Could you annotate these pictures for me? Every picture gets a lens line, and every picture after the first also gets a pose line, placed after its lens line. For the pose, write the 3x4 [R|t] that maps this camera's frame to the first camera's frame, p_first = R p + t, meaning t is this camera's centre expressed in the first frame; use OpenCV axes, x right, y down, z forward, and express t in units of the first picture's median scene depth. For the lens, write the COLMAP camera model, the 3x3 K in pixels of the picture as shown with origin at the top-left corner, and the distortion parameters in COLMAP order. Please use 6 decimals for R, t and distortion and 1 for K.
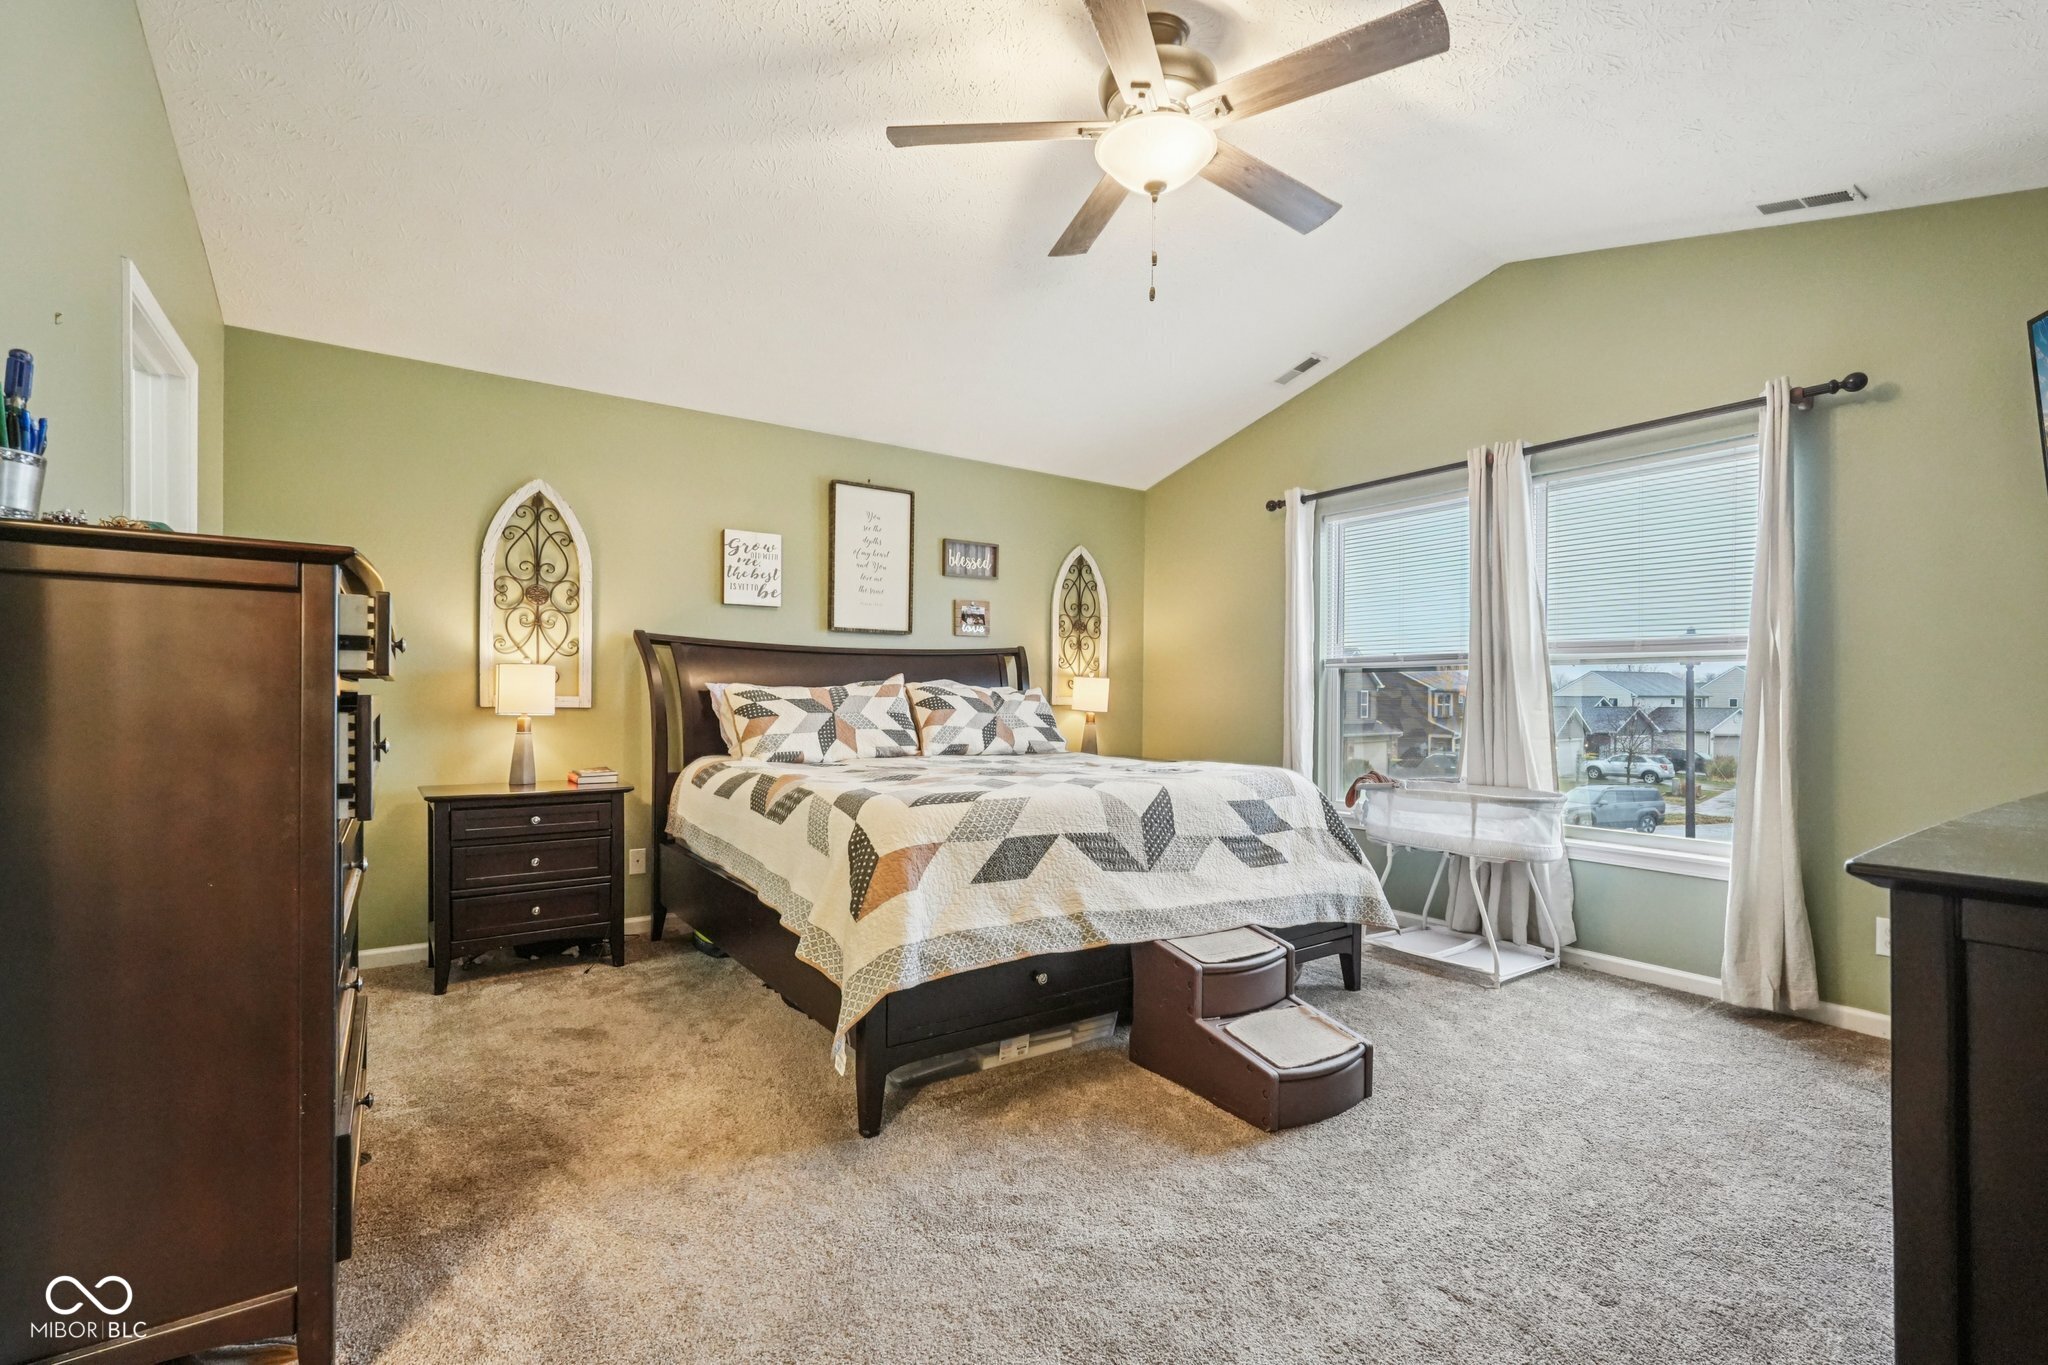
lens RADIAL K [[898.5, 0, 1018.9], [0, 898.5, 681.5], [0, 0, 1]] dist [-0.001871, 0.000016]
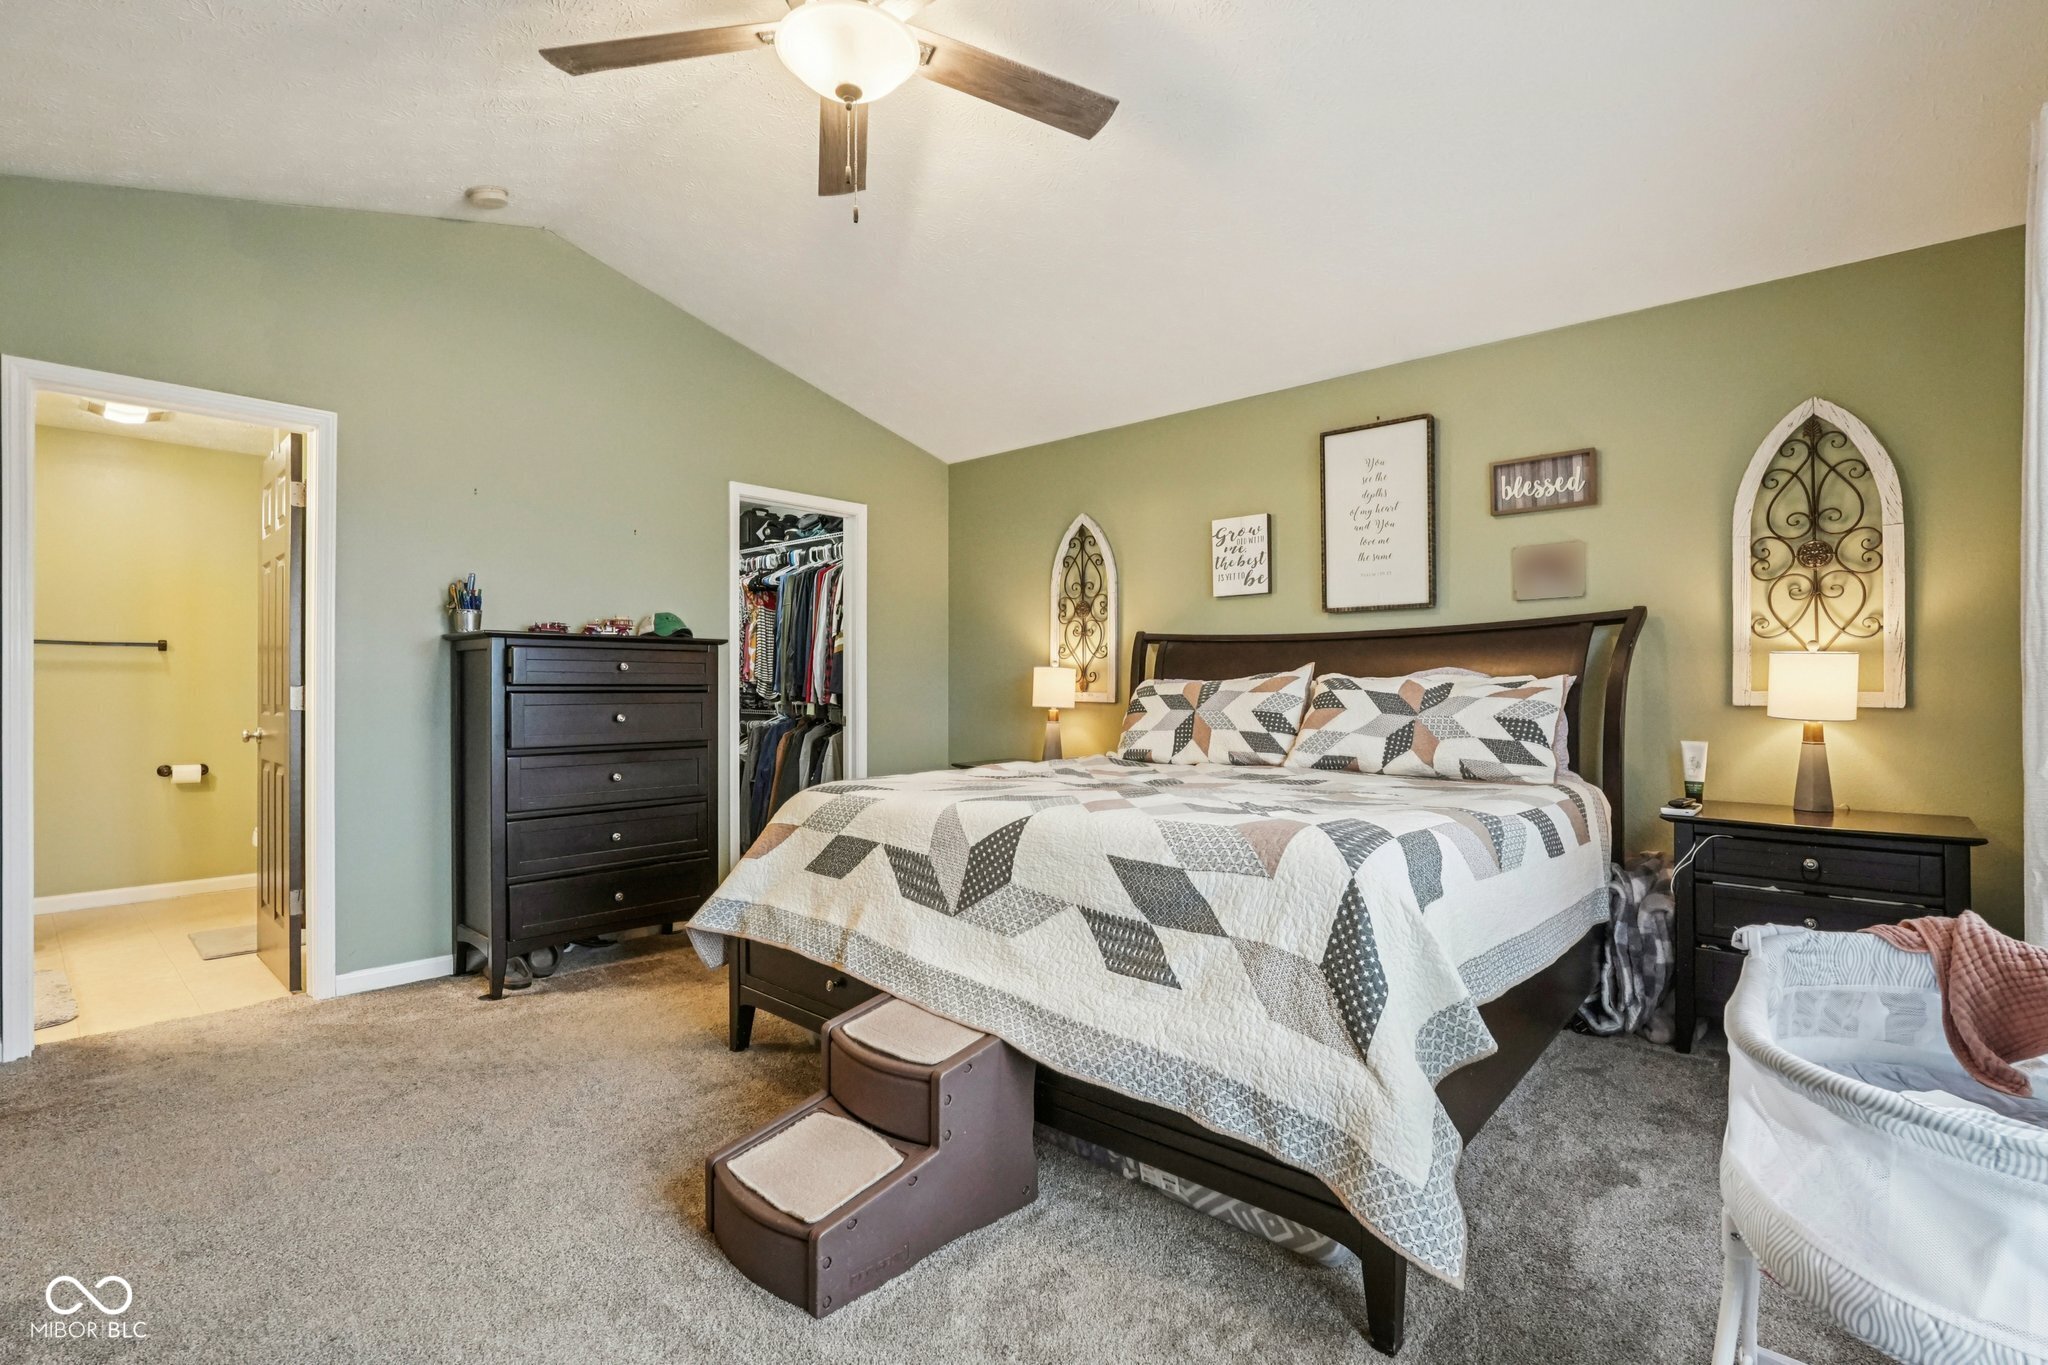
lens RADIAL K [[942.0, 0, 1024.0], [0, 942.0, 654.7], [0, 0, 1]] dist [-0.034098, 0.000139]
pose [[0.239341, -0.043153, -0.969976, 0.628826], [0.016935, 0.999045, -0.040268, 0.013759], [0.970788, -0.006789, 0.239844, 0.574494]]
